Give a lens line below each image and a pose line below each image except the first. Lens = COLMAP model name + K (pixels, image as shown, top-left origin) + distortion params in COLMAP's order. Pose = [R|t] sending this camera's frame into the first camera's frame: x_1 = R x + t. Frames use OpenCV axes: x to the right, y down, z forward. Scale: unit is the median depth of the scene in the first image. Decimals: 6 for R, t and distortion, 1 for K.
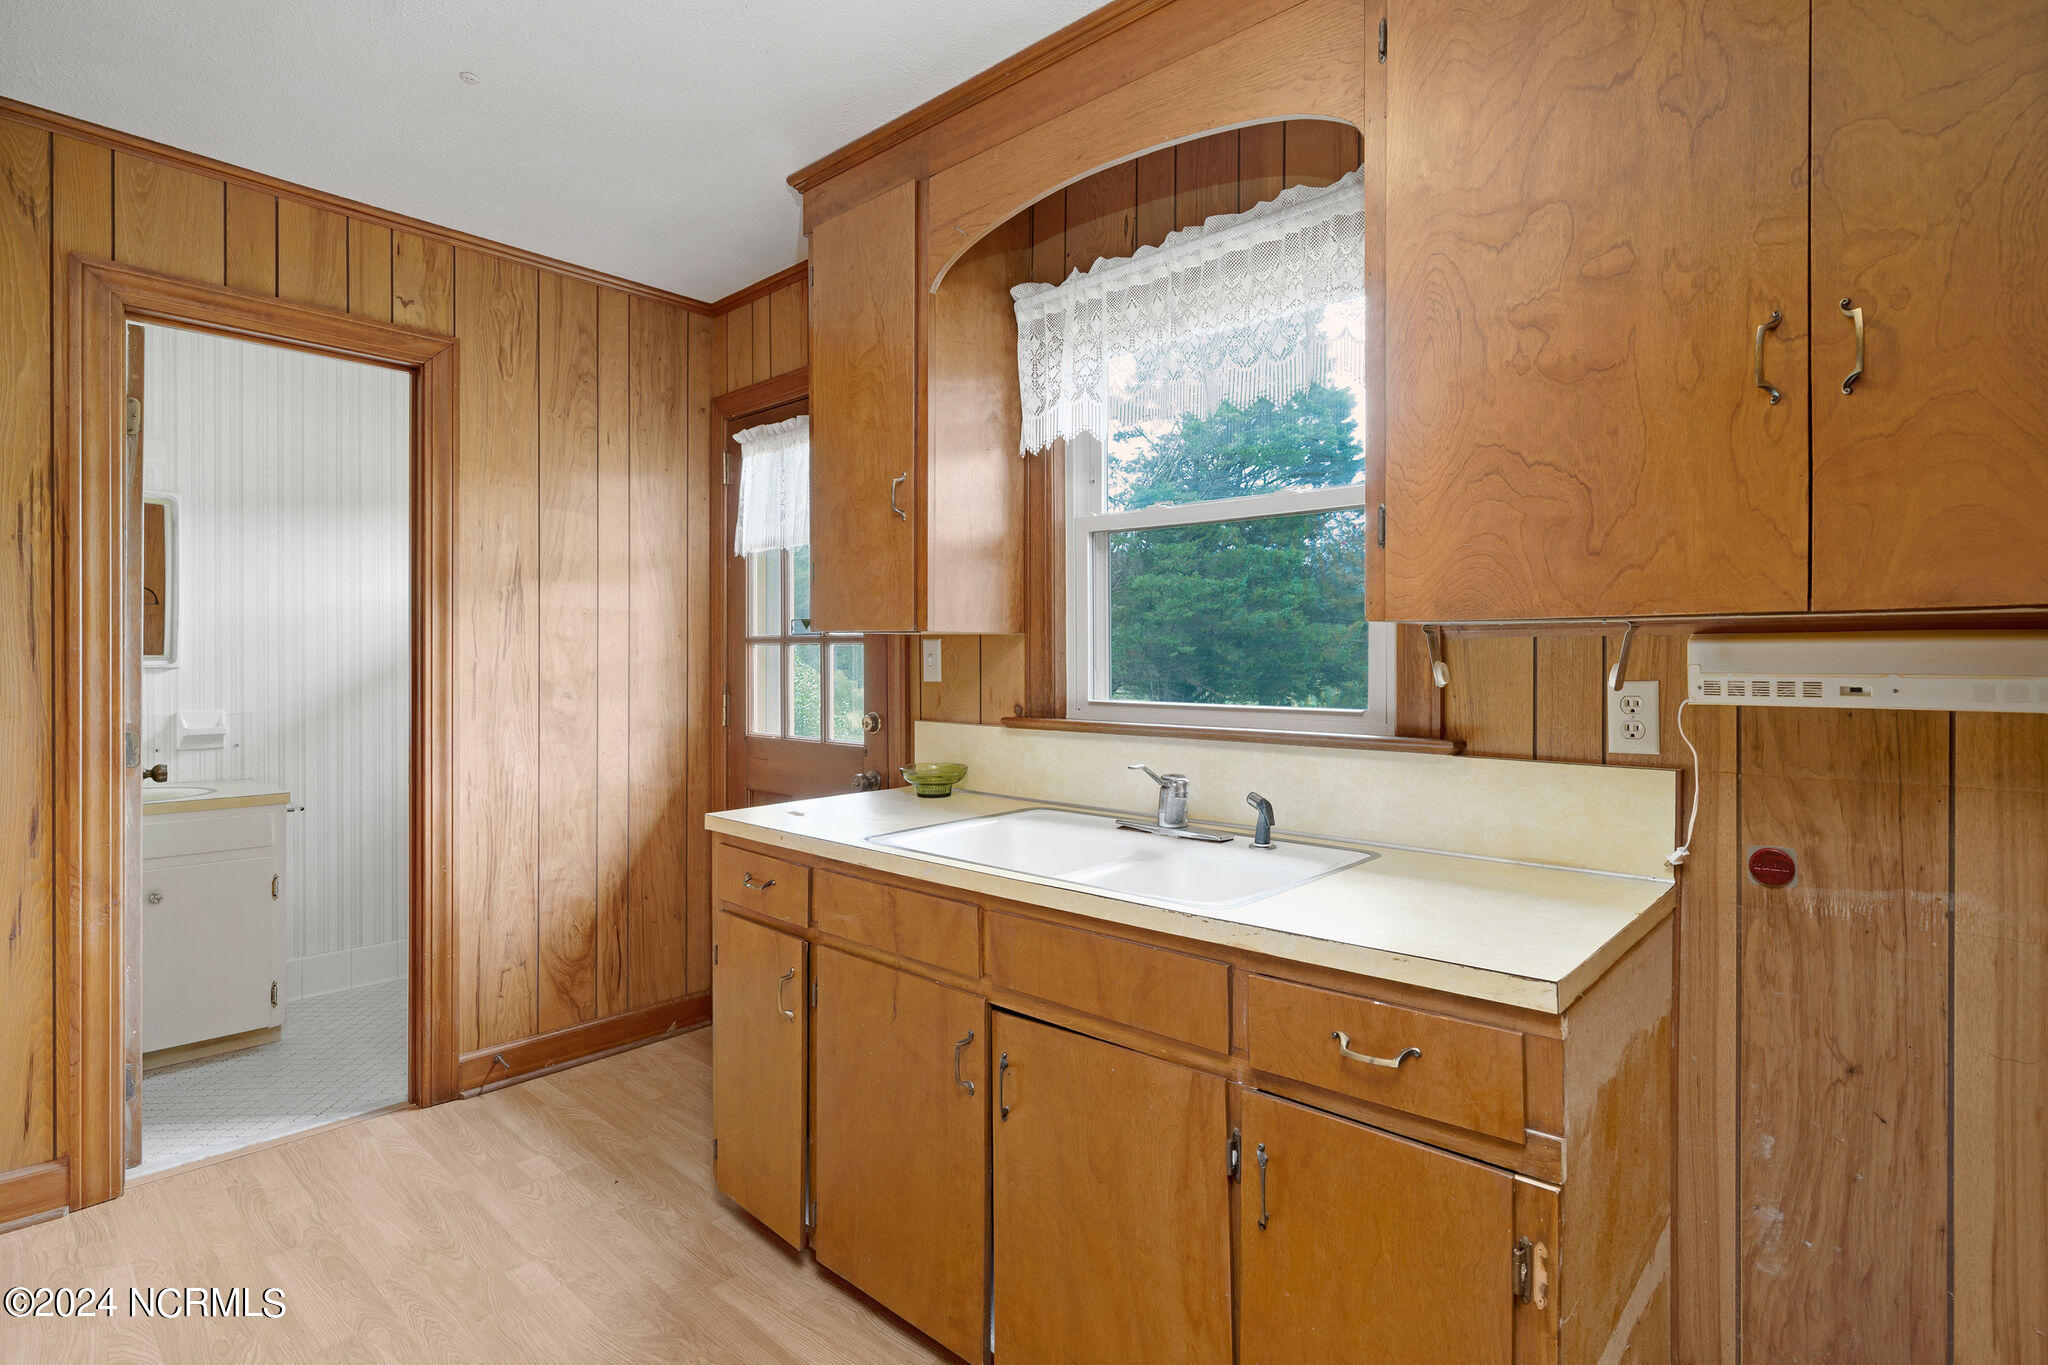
lens RADIAL K [[1003.5, 0, 1030.9], [0, 1003.5, 671.4], [0, 0, 1]] dist [0.000996, 0.000023]
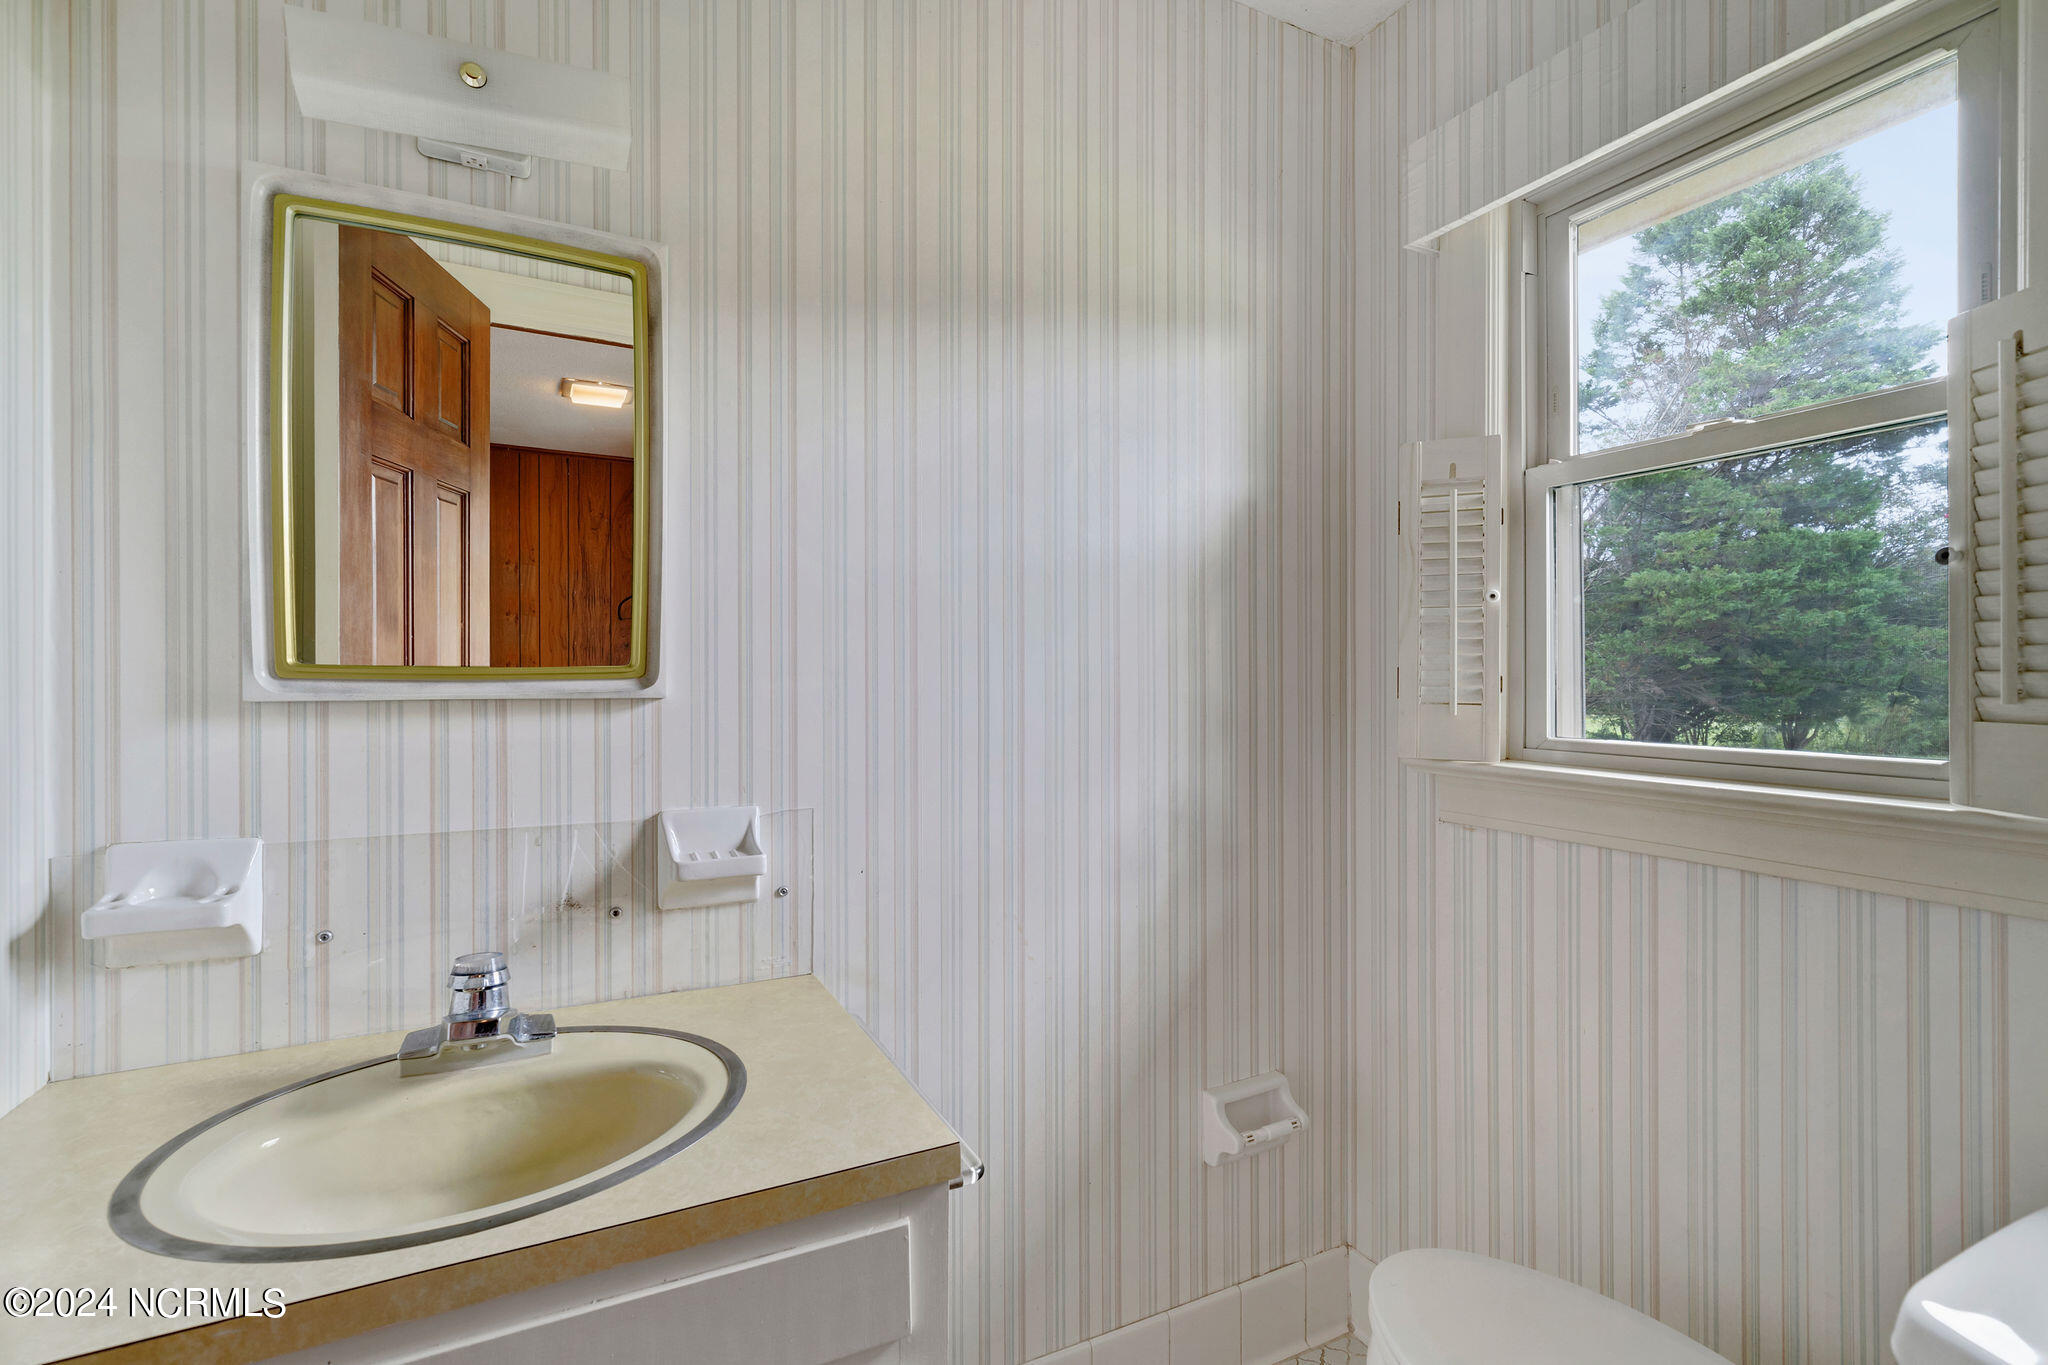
lens RADIAL K [[937.8, 0, 1023.7], [0, 937.8, 681.1], [0, 0, 1]] dist [0.005341, 0.002782]
pose [[0.928224, -0.001372, -0.372019, -0.072623], [-0.000610, 0.999986, -0.005210, -0.001016], [0.372021, 0.005063, 0.928210, 0.088870]]
